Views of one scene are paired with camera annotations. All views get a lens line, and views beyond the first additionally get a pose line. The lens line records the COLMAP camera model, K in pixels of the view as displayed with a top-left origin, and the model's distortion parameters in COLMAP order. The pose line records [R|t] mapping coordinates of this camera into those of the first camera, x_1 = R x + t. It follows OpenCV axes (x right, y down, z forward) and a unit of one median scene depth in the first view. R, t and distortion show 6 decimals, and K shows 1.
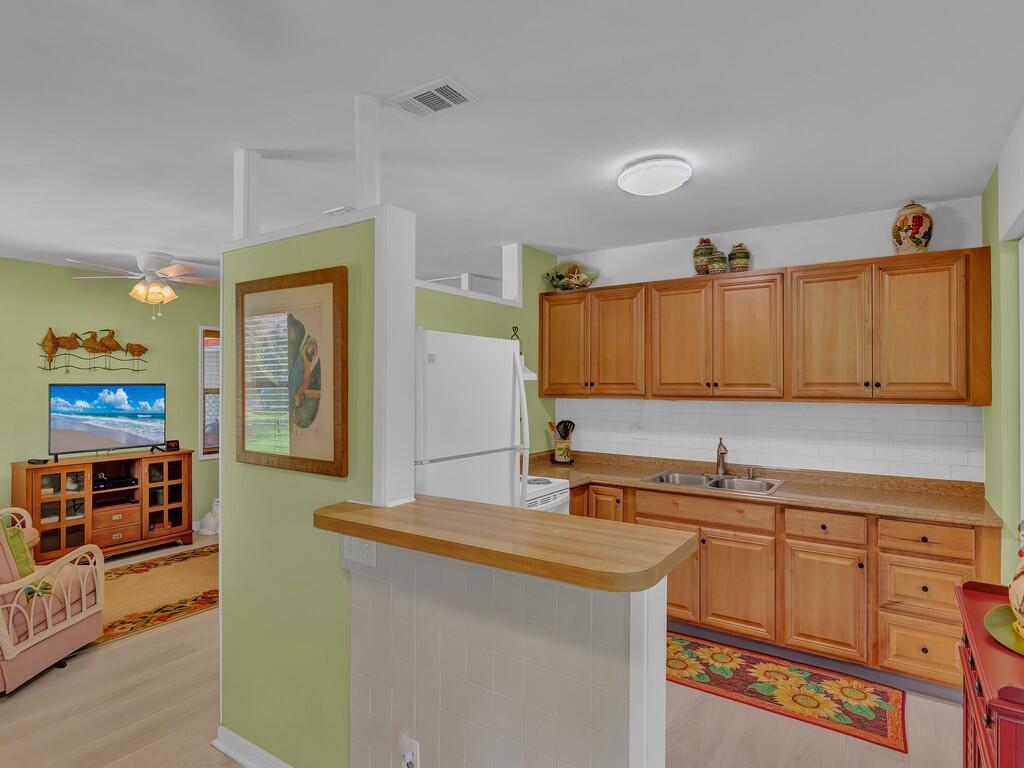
lens RADIAL K [[568.1, 0, 510.5], [0, 568.1, 380.3], [0, 0, 1]] dist [-0.003401, 0.001158]
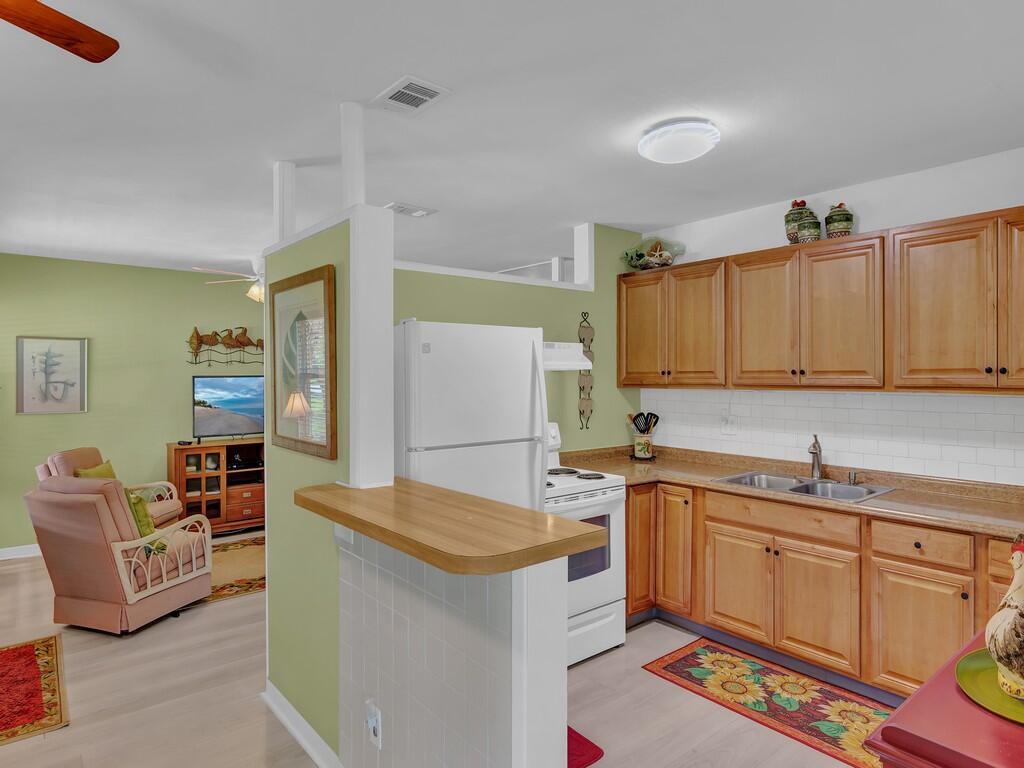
lens RADIAL K [[613.0, 0, 508.9], [0, 613.0, 378.5], [0, 0, 1]] dist [-0.003637, 0.004488]
pose [[0.958044, -0.004609, -0.286586, 0.180043], [0.008426, 0.999891, 0.012085, 0.001855], [0.286499, -0.013992, 0.957978, -0.009244]]
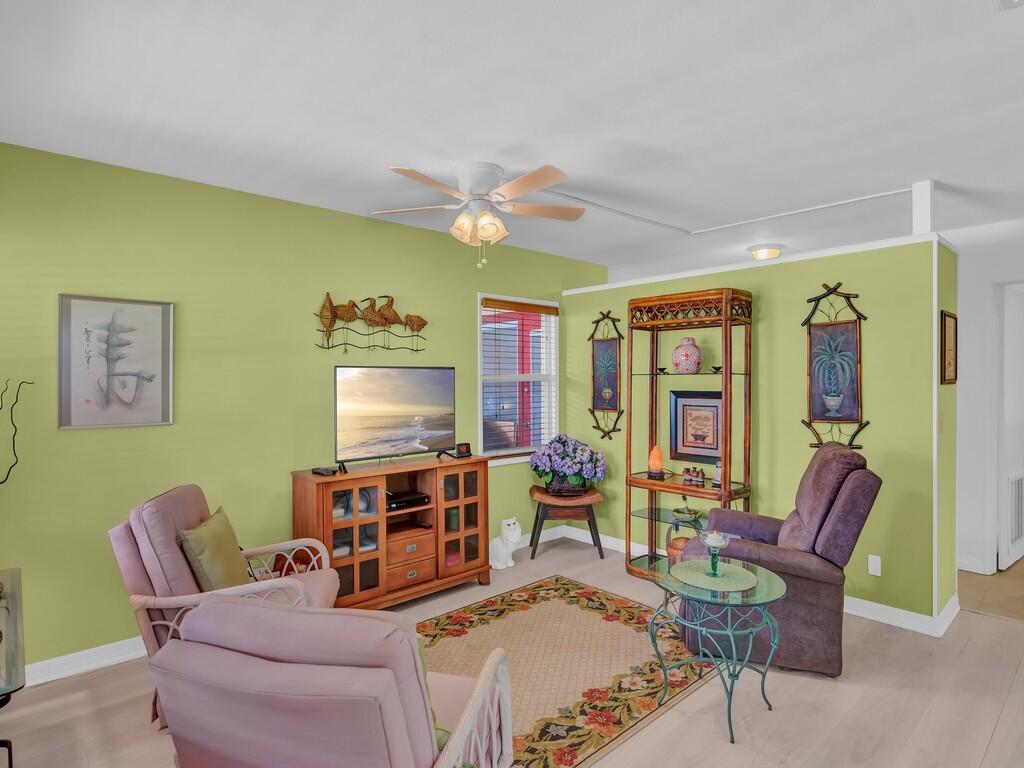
lens RADIAL K [[568.1, 0, 501.9], [0, 568.1, 382.4], [0, 0, 1]] dist [-0.003401, 0.001158]
pose [[0.970211, -0.005801, -0.242193, -0.482525], [0.008851, 0.999895, 0.011509, 0.023718], [0.242101, -0.013310, 0.970160, 0.383617]]
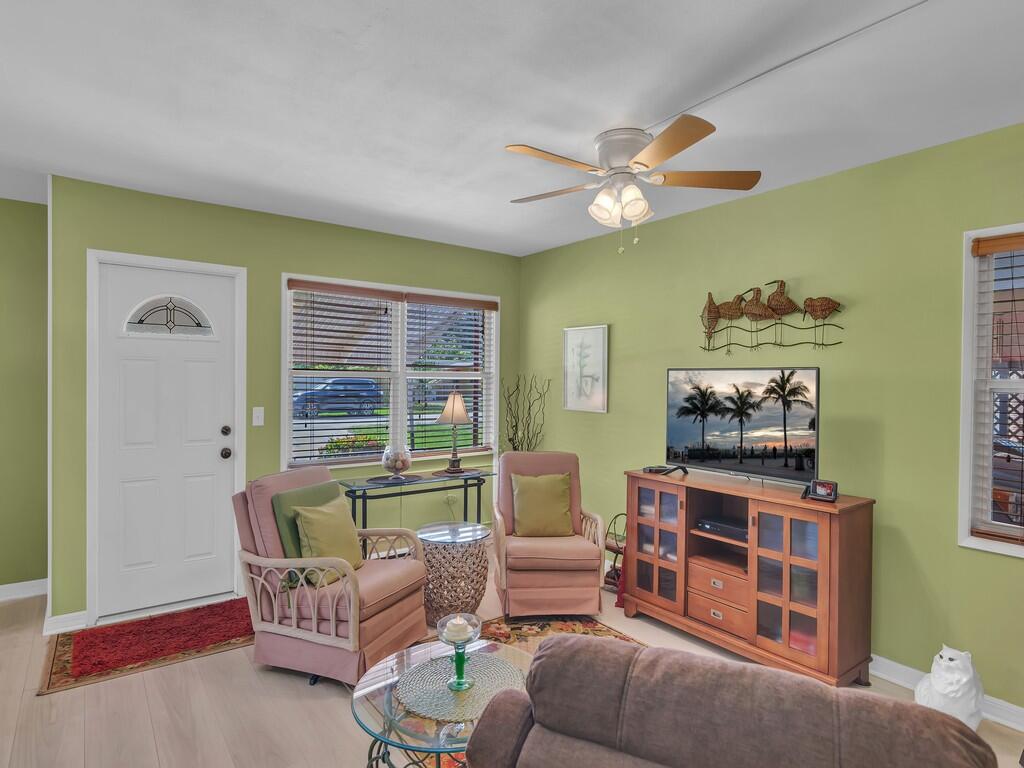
lens RADIAL K [[568.1, 0, 510.7], [0, 568.1, 381.6], [0, 0, 1]] dist [-0.003401, 0.001158]
pose [[-0.314509, -0.005192, -0.949240, -0.044187], [-0.012938, 0.999916, -0.001182, 0.031110], [0.949166, 0.011910, -0.314550, 1.177251]]
